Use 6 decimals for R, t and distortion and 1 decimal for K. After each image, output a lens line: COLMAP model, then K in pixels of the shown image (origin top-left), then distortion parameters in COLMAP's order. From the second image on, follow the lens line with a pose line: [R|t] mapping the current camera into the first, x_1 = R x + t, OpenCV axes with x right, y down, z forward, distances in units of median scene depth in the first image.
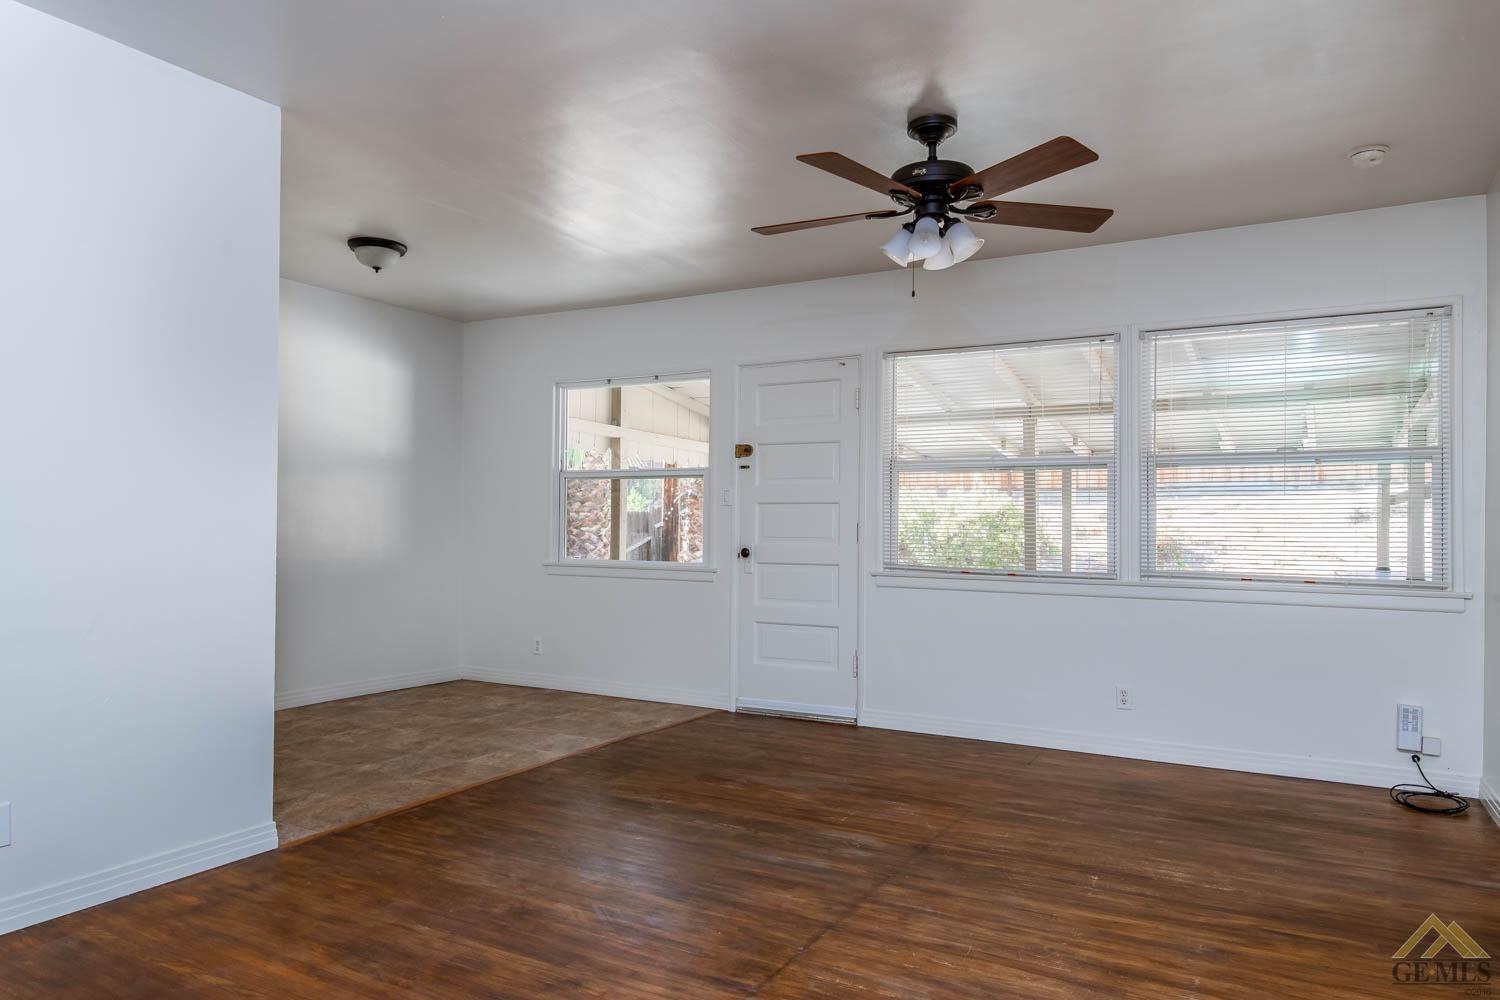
lens RADIAL K [[989.9, 0, 750.0], [0, 989.9, 500.0], [0, 0, 1]] dist [0.001196, -0.000325]
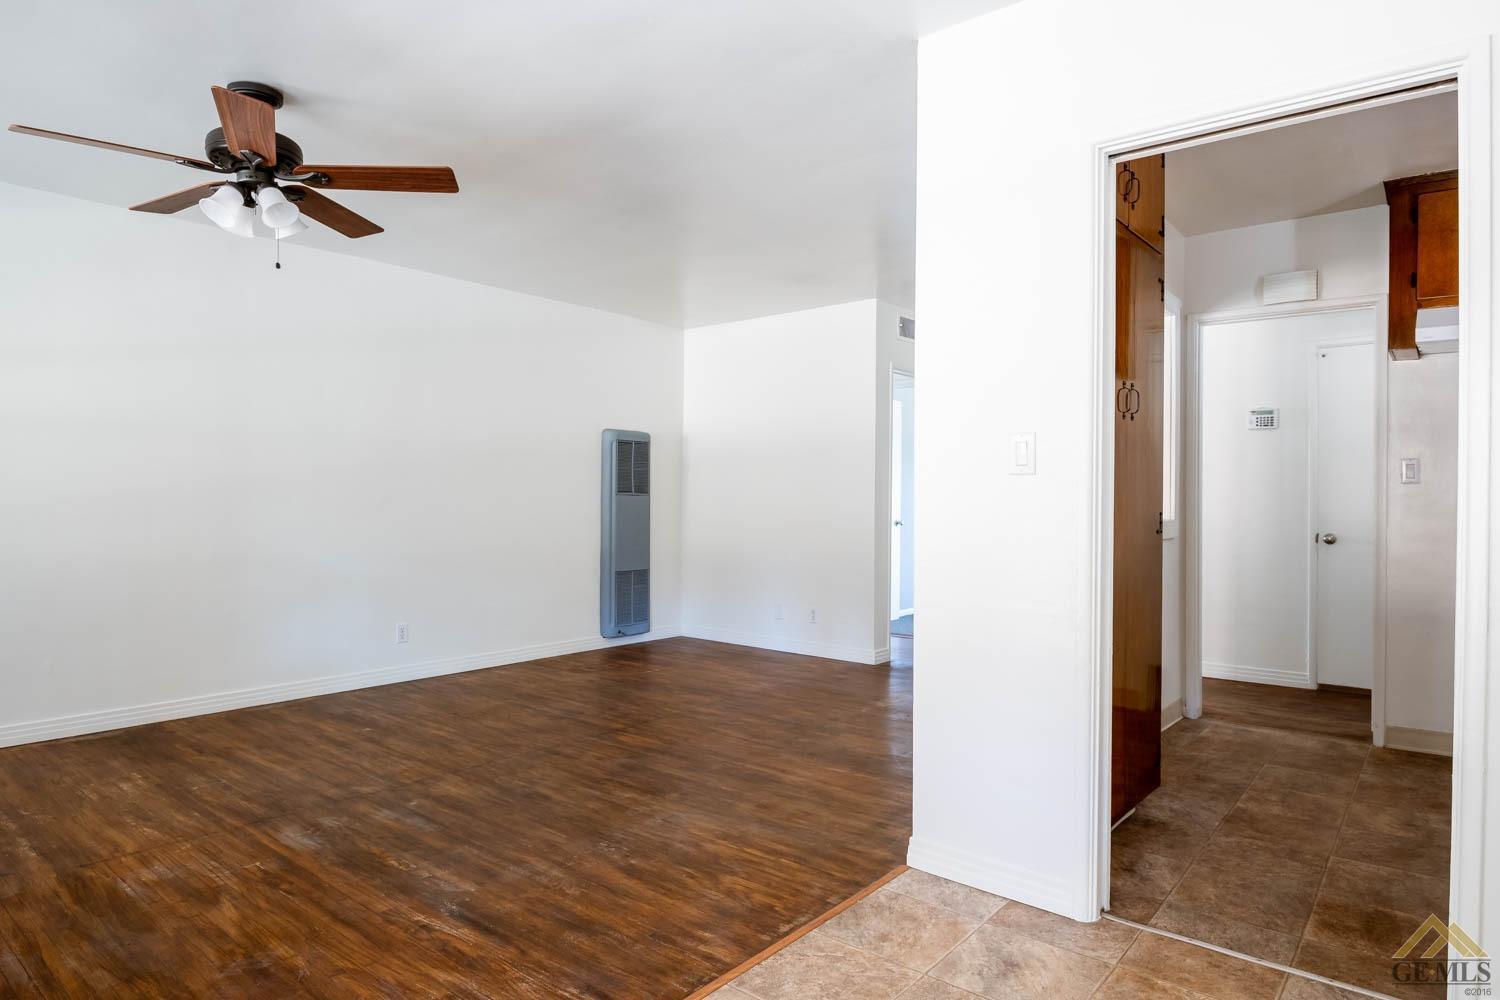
lens RADIAL K [[896.5, 0, 750.0], [0, 896.5, 500.0], [0, 0, 1]] dist [-0.000938, -0.000012]
pose [[-0.983855, -0.012994, 0.178495, -0.485573], [-0.016425, 0.999707, -0.017755, 0.035402], [-0.178212, -0.020400, -0.983781, 1.866562]]
